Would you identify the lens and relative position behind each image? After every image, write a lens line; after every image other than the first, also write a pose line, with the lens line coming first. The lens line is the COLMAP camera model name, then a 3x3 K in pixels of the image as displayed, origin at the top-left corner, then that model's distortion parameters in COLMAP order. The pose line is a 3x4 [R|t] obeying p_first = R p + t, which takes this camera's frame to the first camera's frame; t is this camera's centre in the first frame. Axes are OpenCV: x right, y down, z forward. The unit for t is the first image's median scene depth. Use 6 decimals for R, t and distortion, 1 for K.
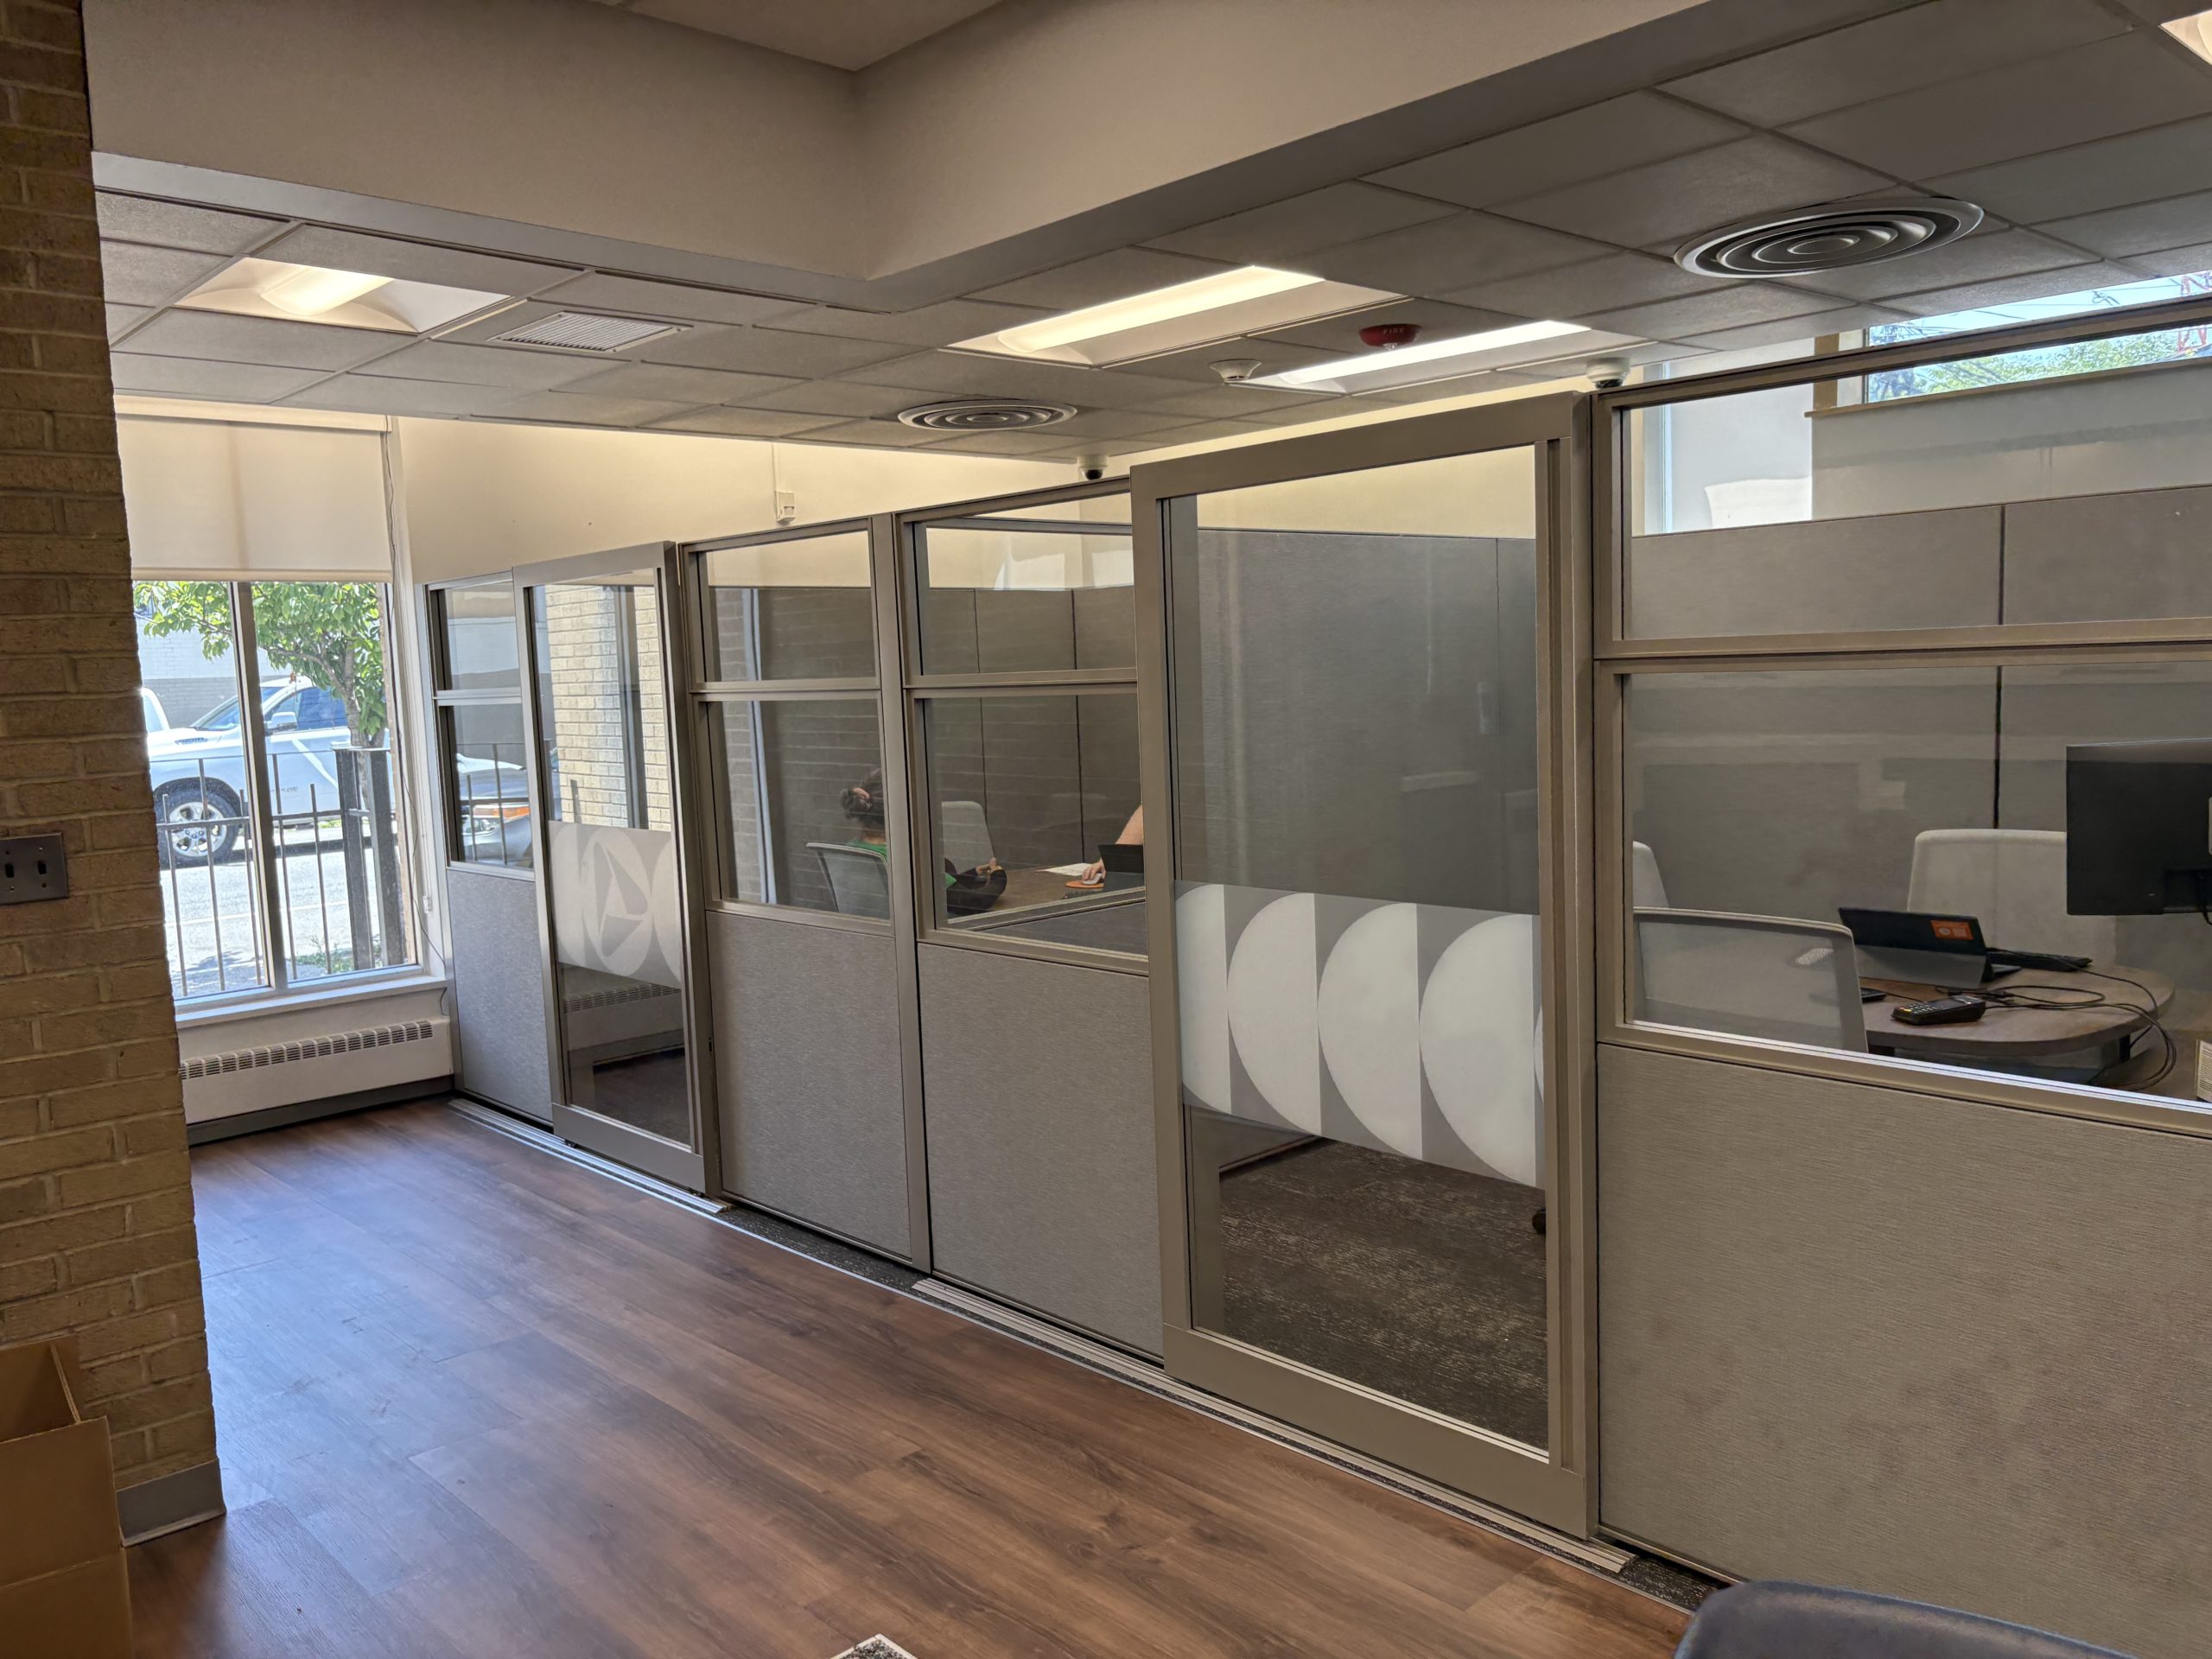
lens RADIAL K [[1694.1, 0, 1106.0], [0, 1694.1, 829.5], [0, 0, 1]] dist [0.065473, -0.119753]
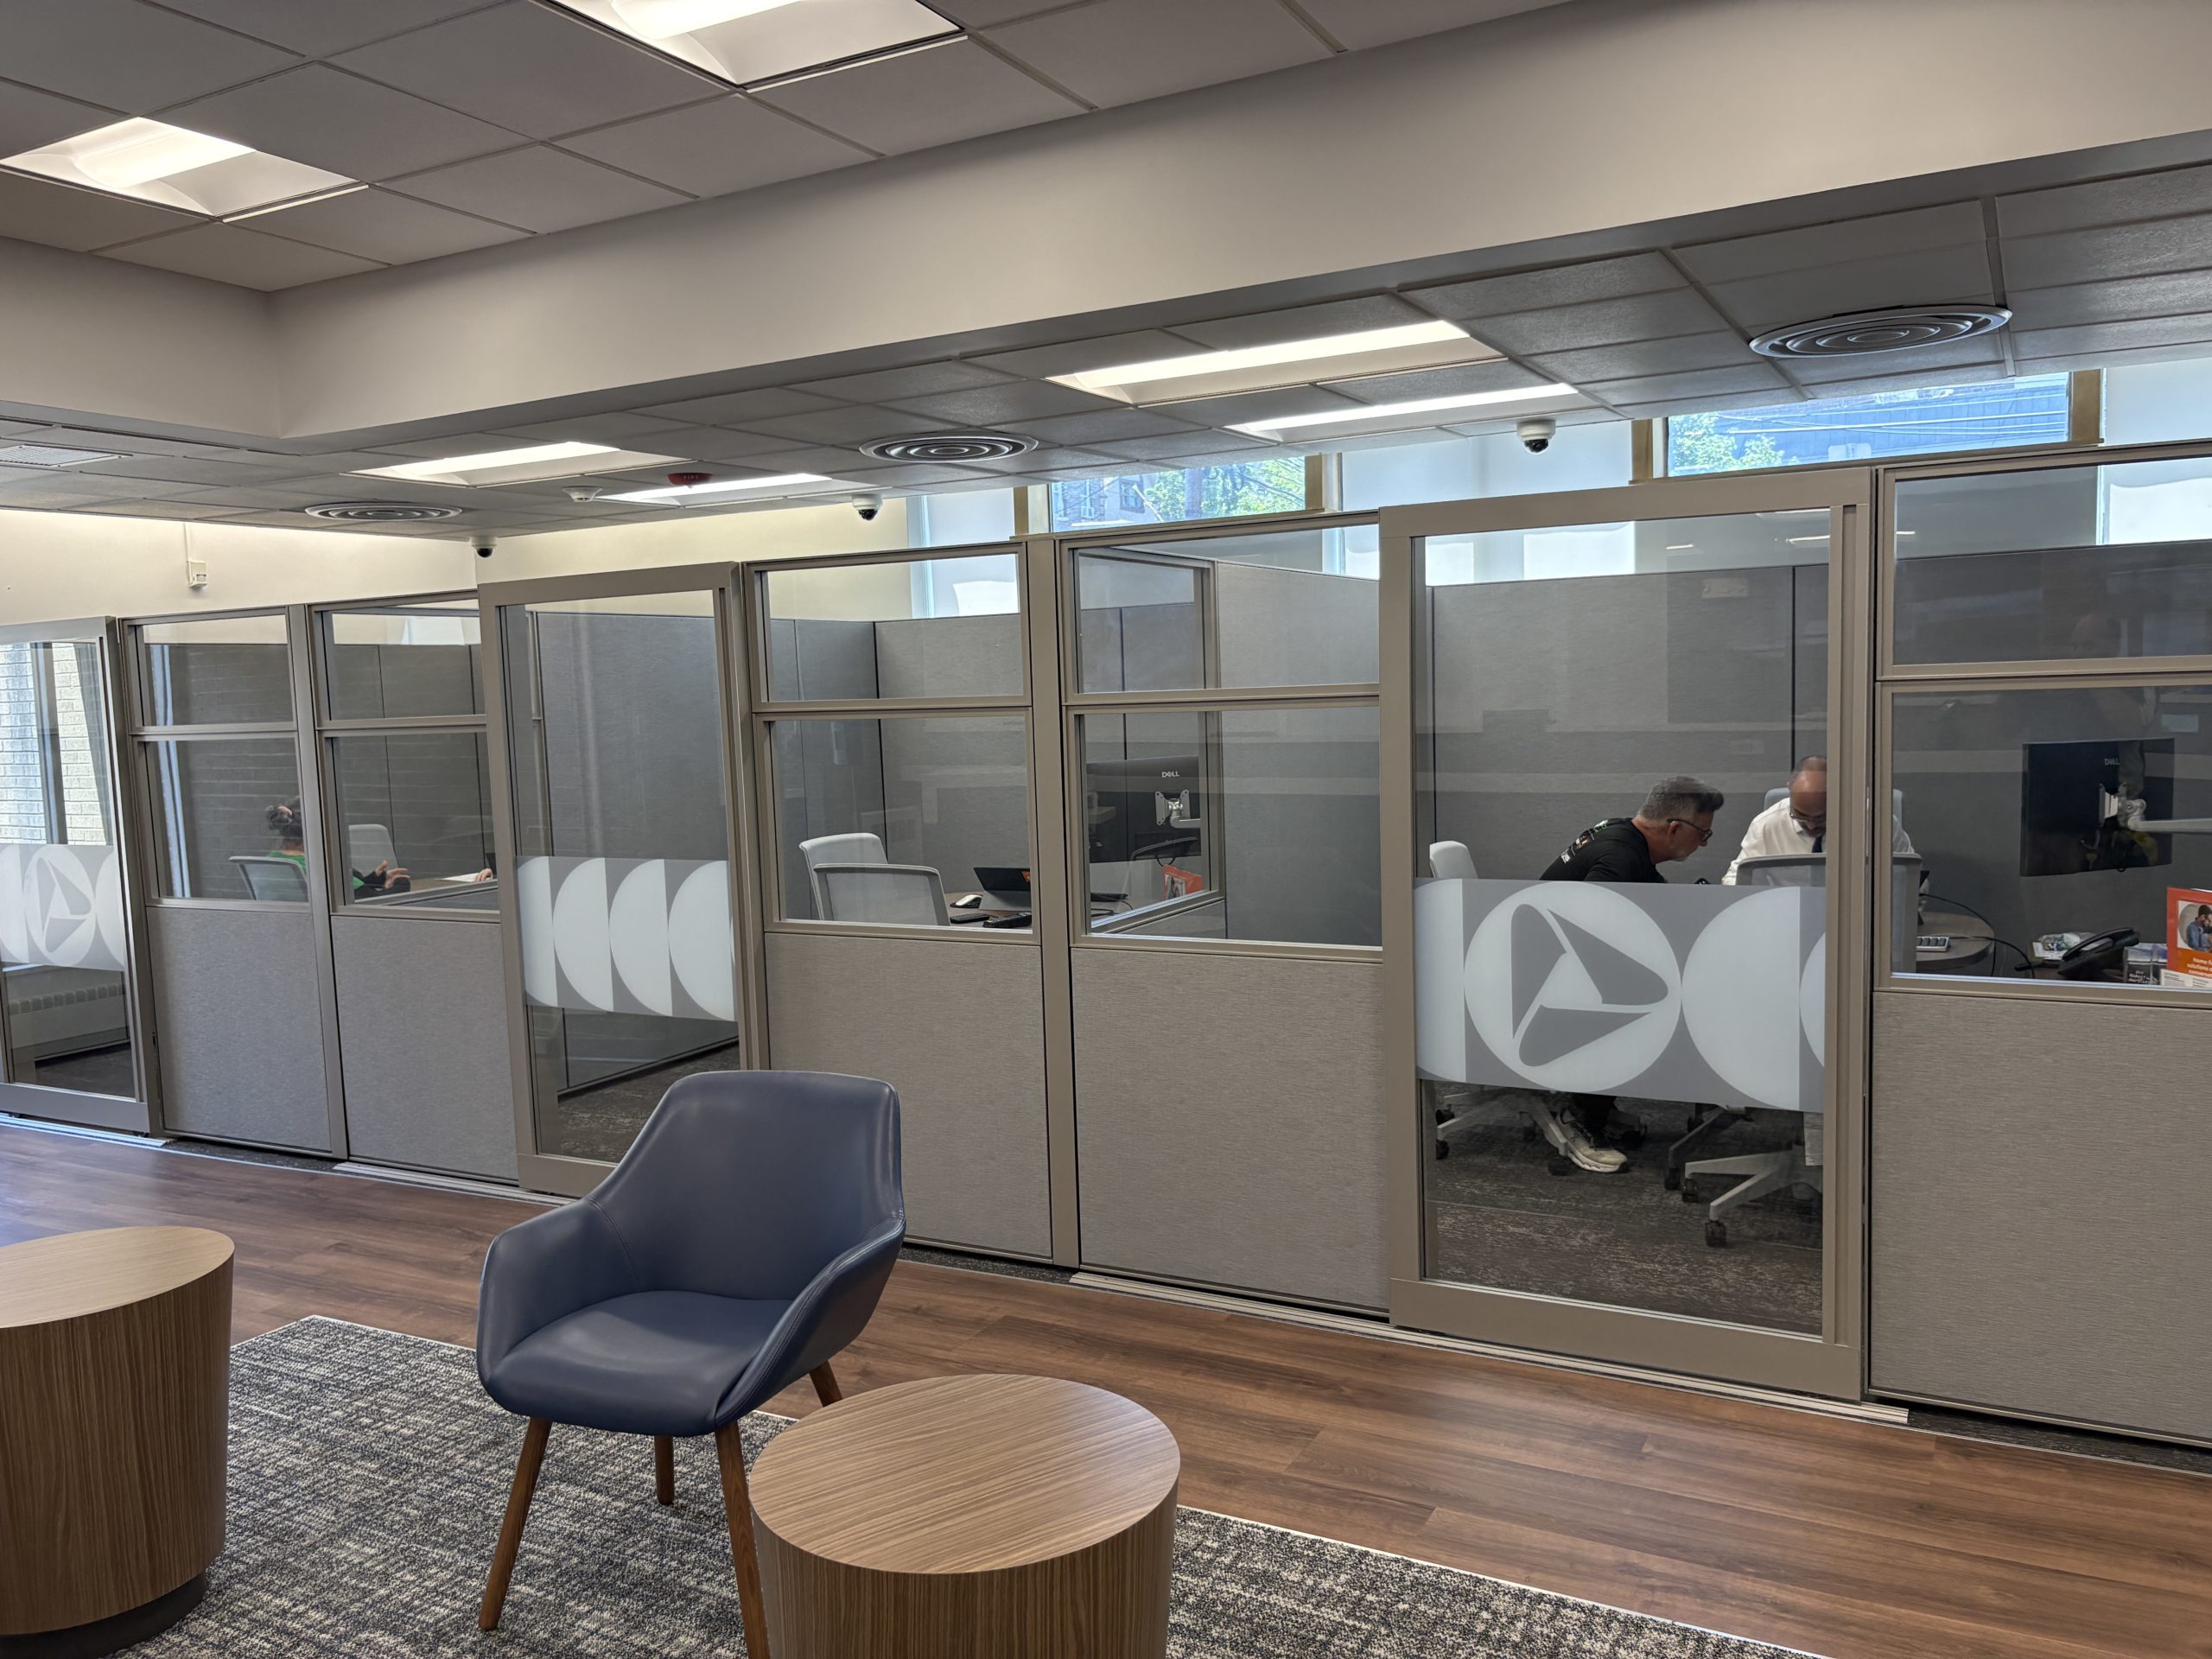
lens RADIAL K [[1626.8, 0, 1106.0], [0, 1626.8, 829.5], [0, 0, 1]] dist [-0.008459, 0.010393]
pose [[0.943787, -0.021548, 0.329851, 0.048731], [0.029344, 0.999395, -0.018671, 0.040310], [-0.329249, 0.027301, 0.943848, -0.448611]]
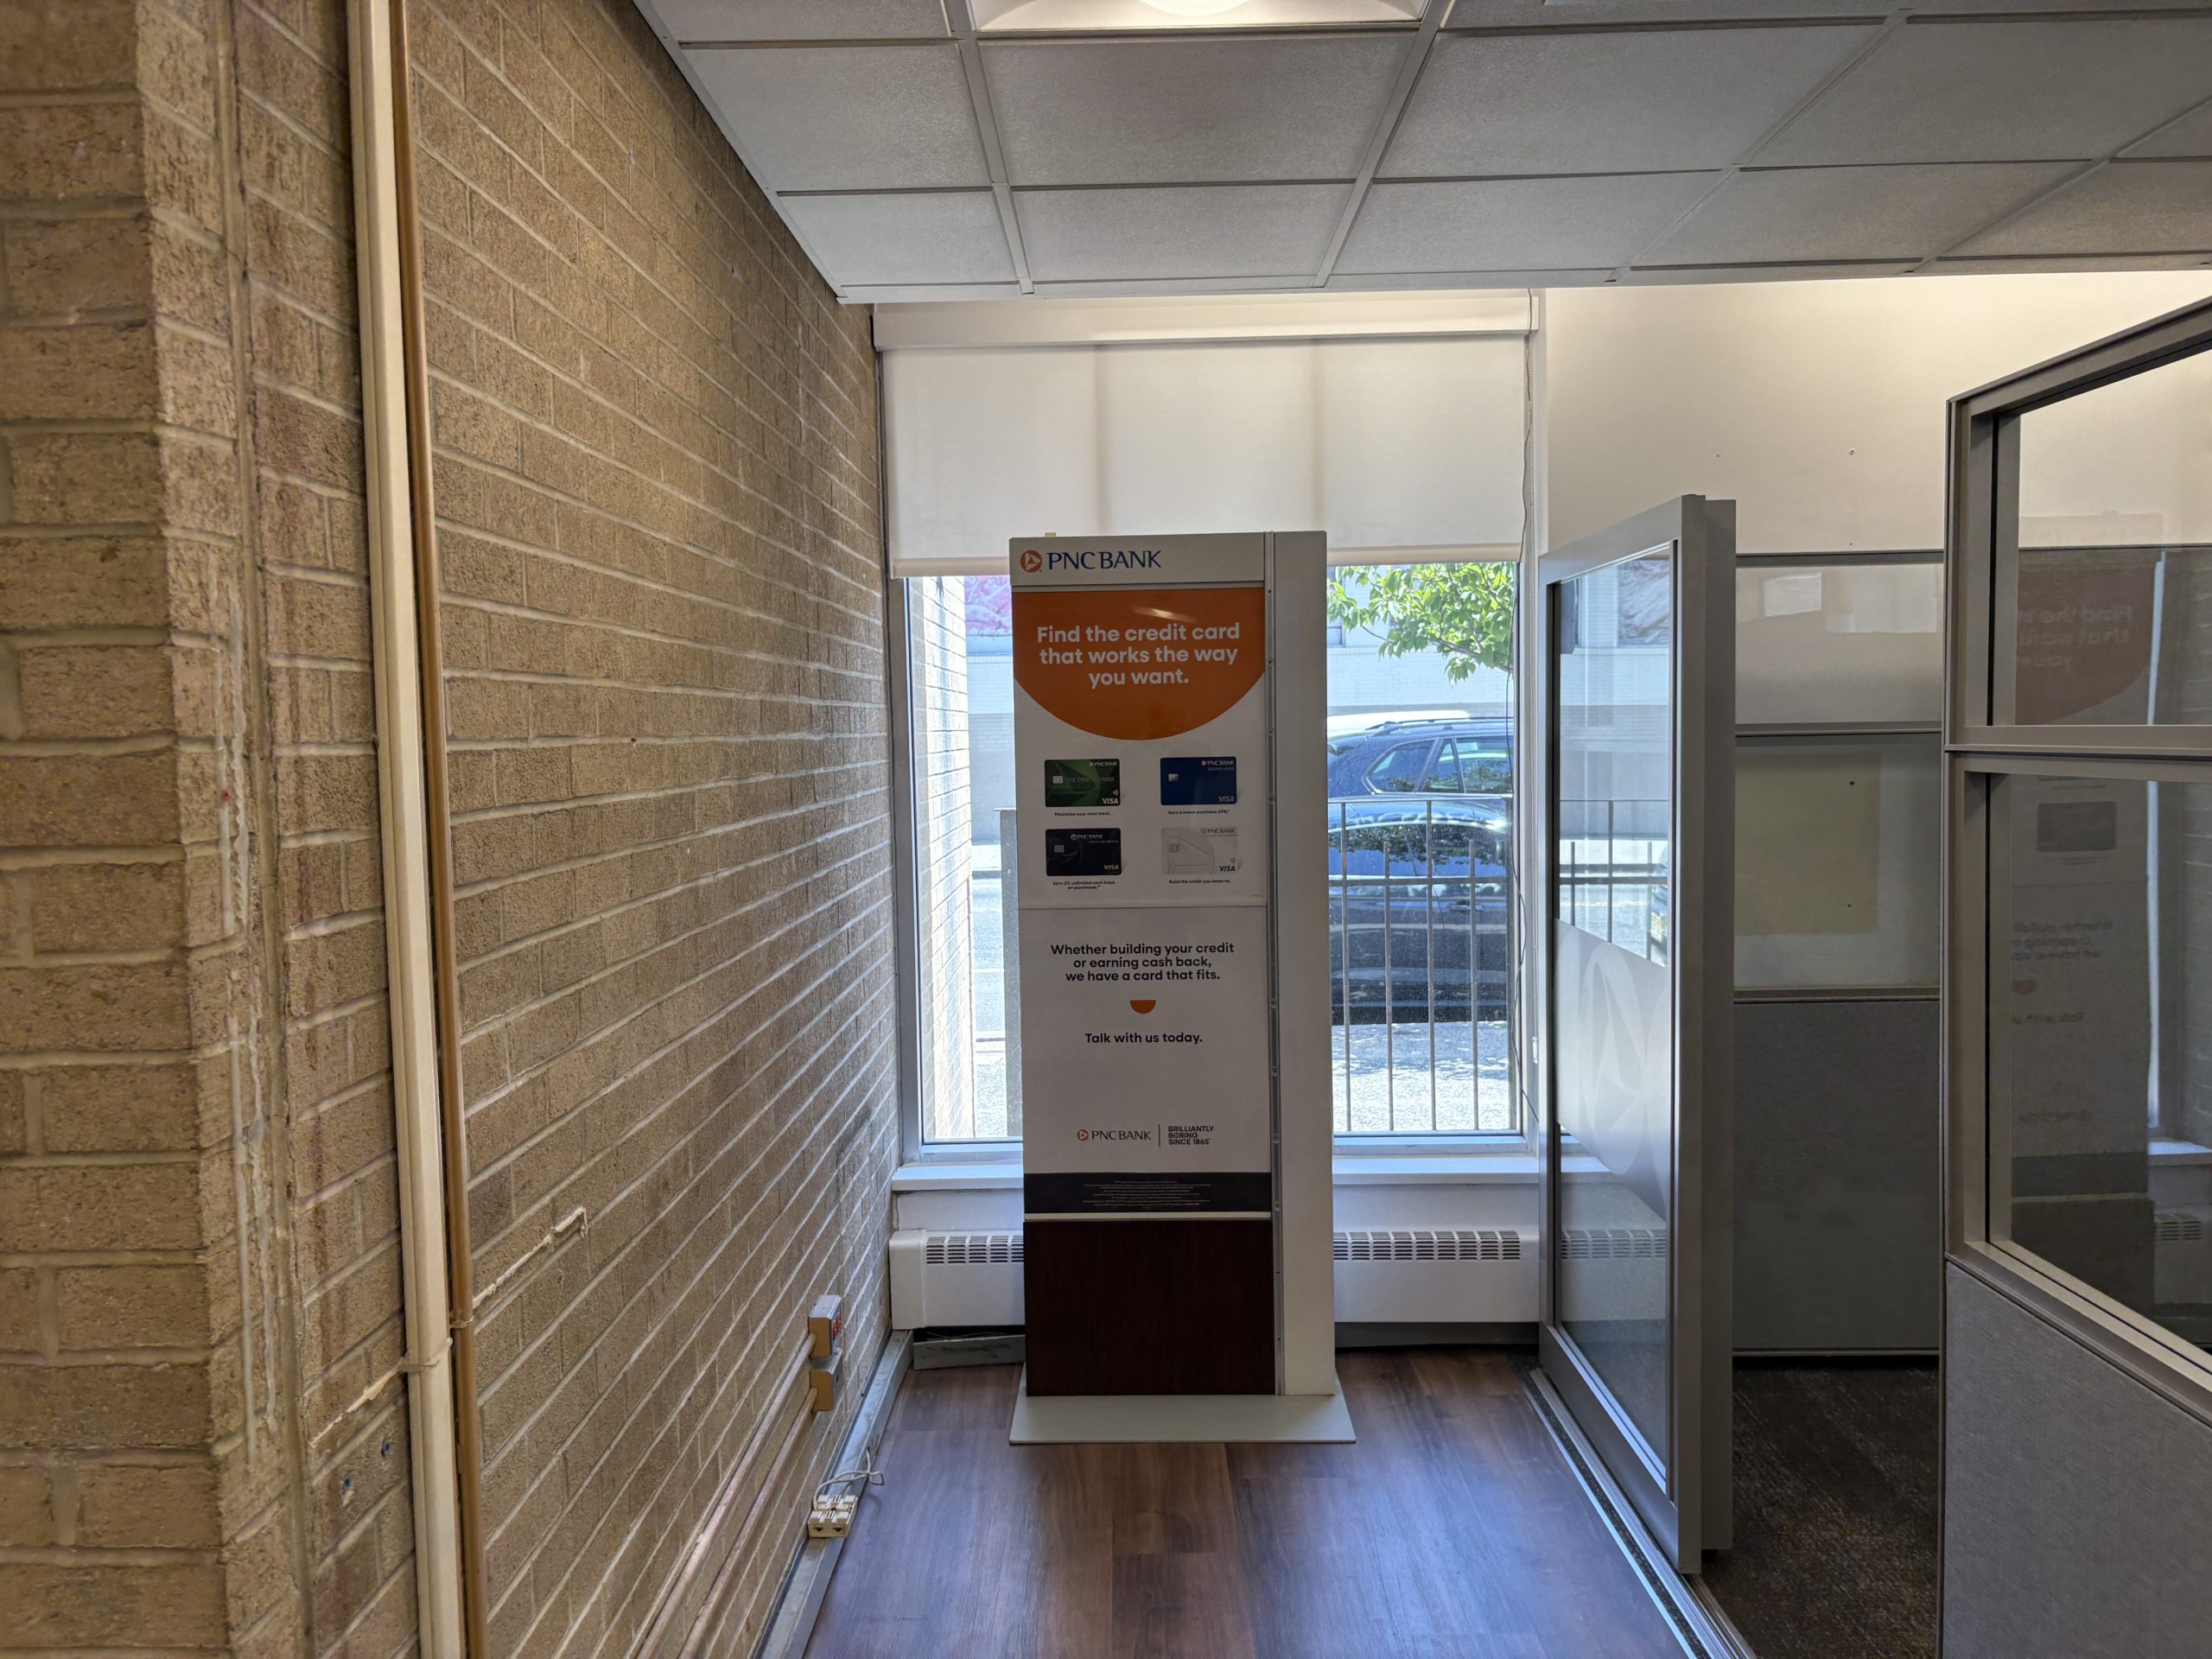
lens RADIAL K [[1626.8, 0, 1106.0], [0, 1626.8, 829.5], [0, 0, 1]] dist [-0.008459, 0.010393]
pose [[0.712876, 0.070104, -0.697777, -0.131486], [-0.078618, 0.996708, 0.019818, -0.062980], [0.696869, 0.040731, 0.716041, 0.666848]]
